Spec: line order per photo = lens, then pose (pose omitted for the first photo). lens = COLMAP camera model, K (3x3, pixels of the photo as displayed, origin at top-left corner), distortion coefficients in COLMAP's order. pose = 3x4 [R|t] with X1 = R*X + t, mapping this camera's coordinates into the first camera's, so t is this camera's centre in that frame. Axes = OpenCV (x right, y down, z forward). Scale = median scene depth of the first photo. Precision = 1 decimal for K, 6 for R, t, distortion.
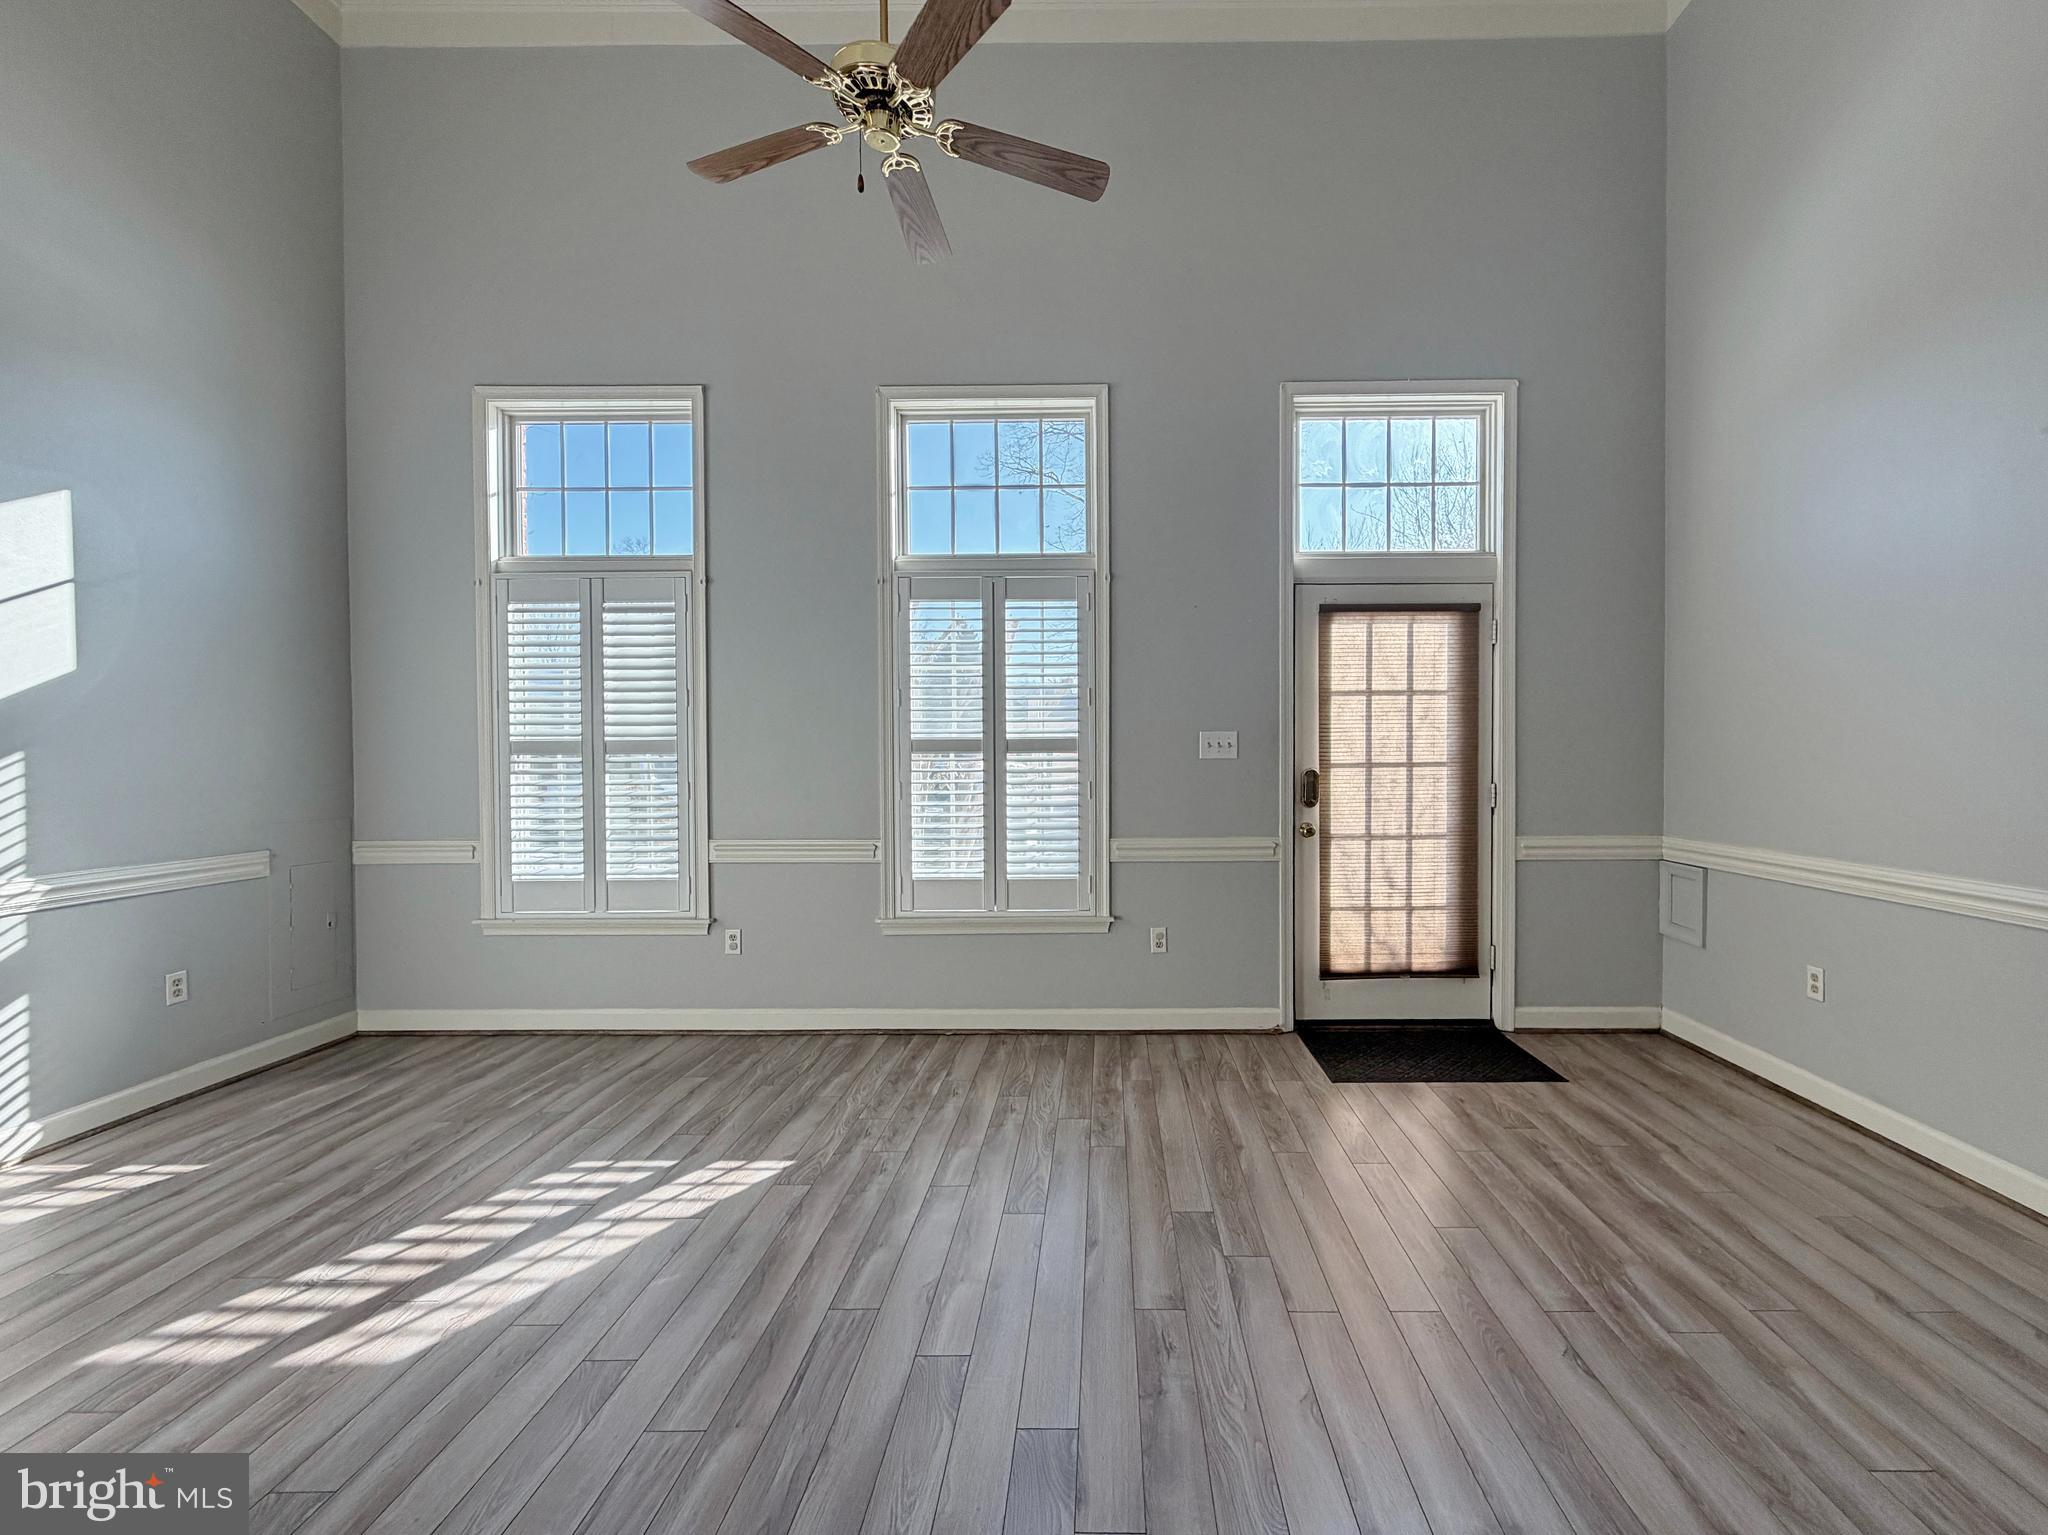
lens RADIAL K [[861.0, 0, 1013.5], [0, 861.0, 764.8], [0, 0, 1]] dist [0.000542, -0.000660]
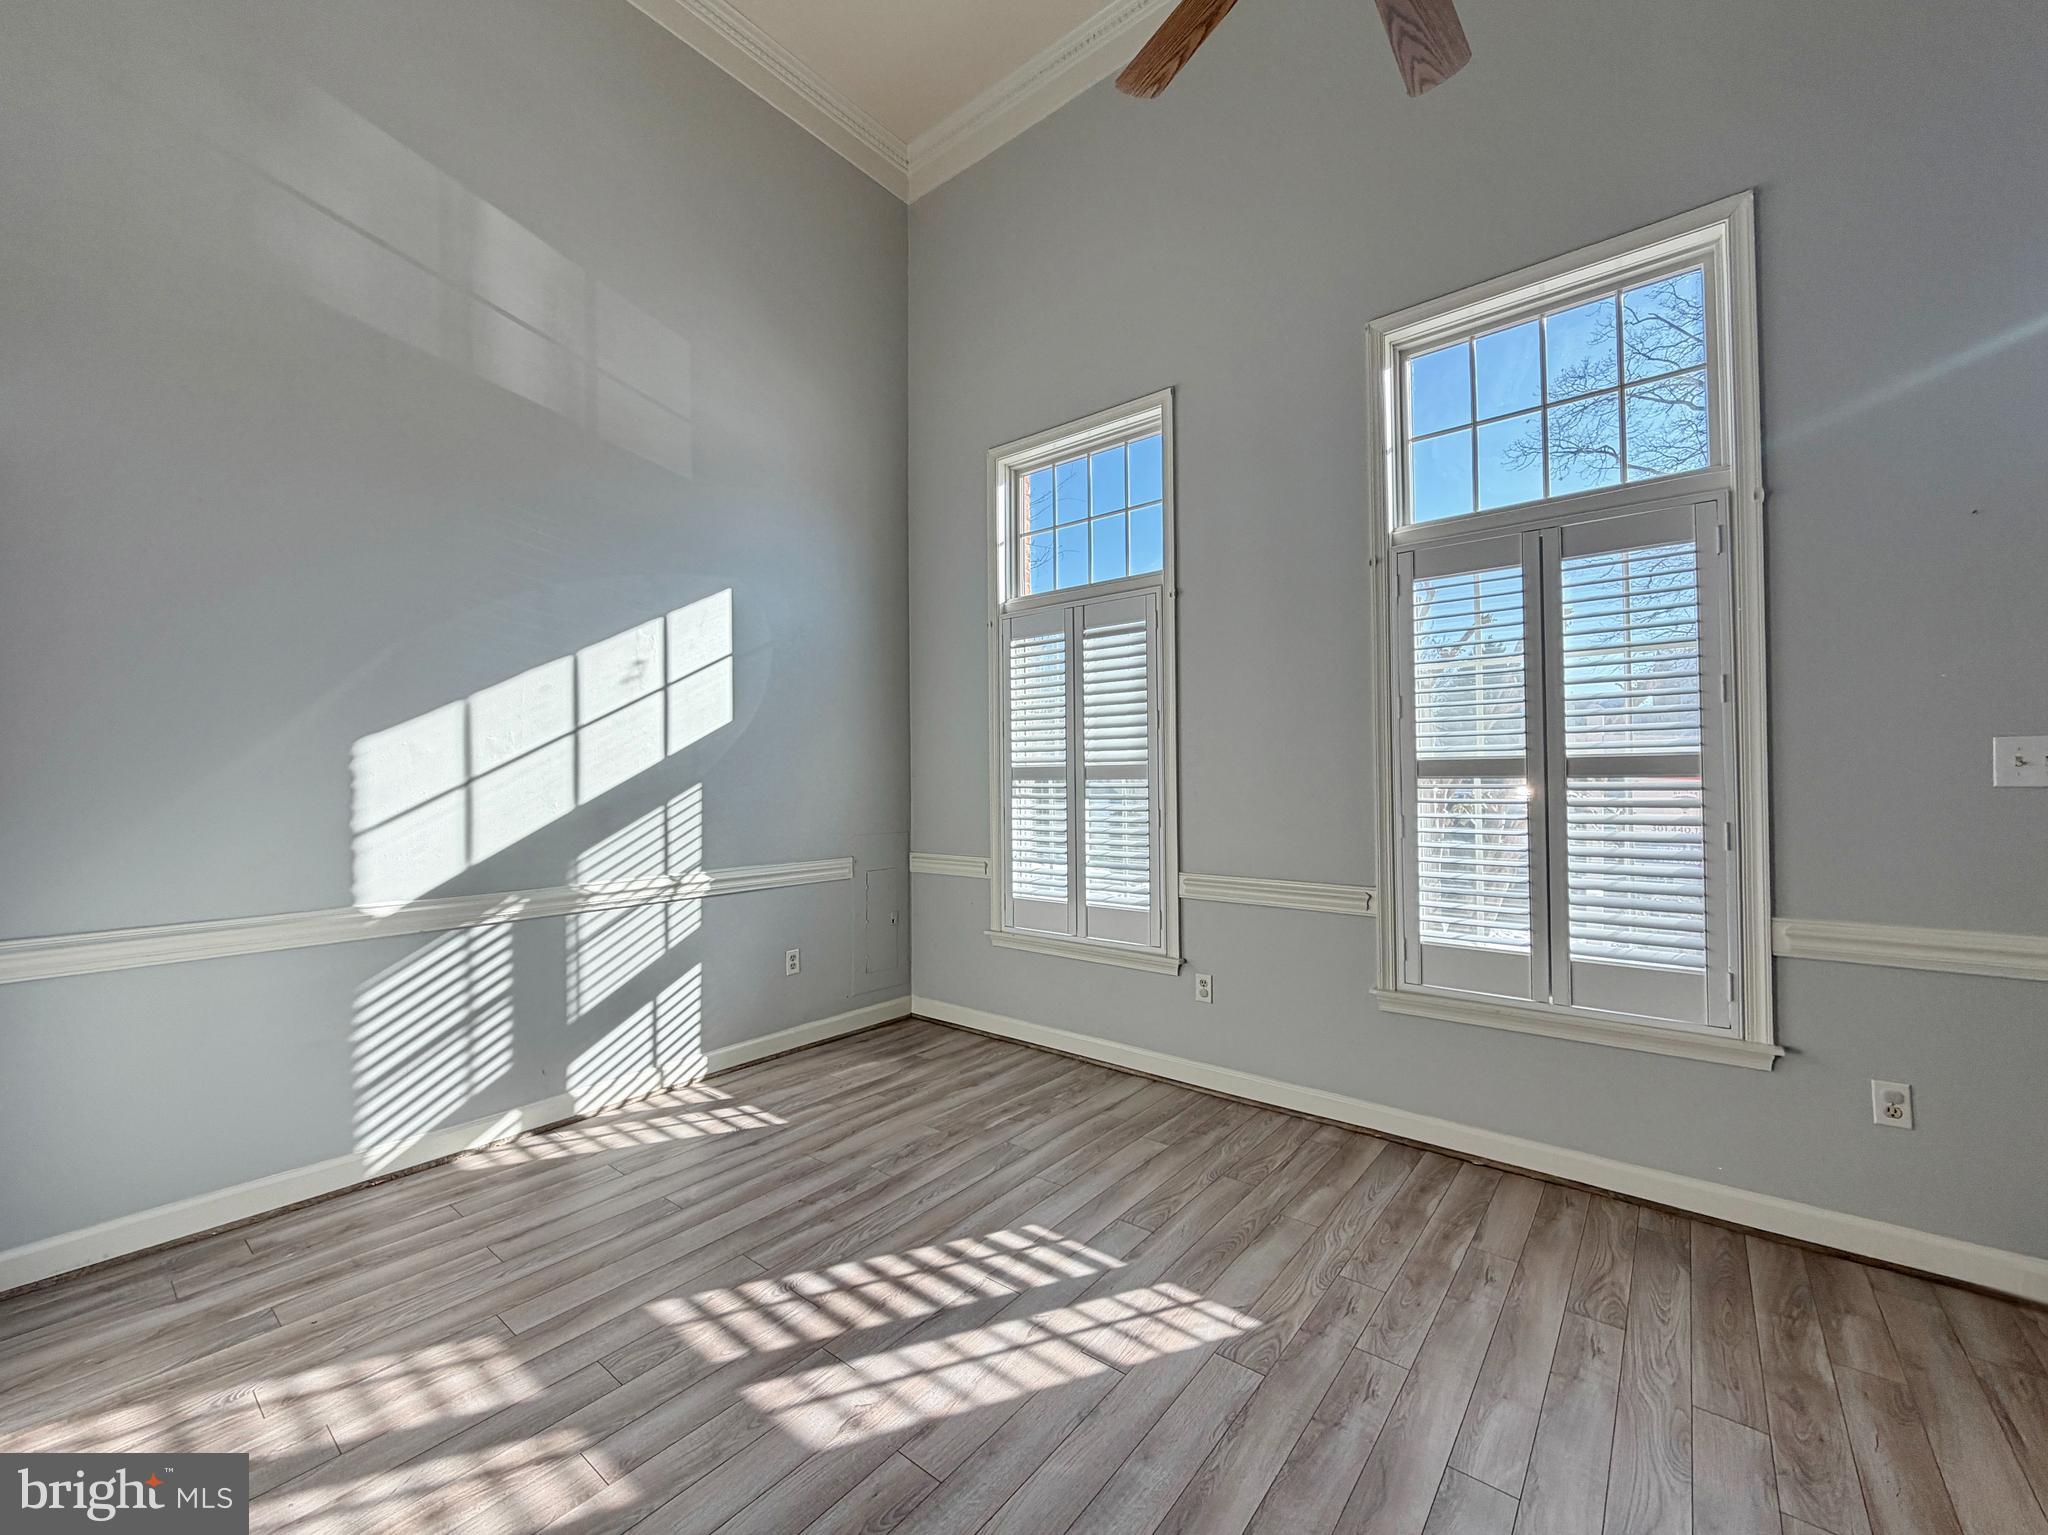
lens RADIAL K [[825.6, 0, 1031.7], [0, 825.6, 760.7], [0, 0, 1]] dist [0.001566, 0.000218]
pose [[0.844689, -0.012470, -0.535112, -0.014226], [-0.006463, 0.999418, -0.033493, -0.001990], [0.535218, 0.031750, 0.844117, 0.187571]]
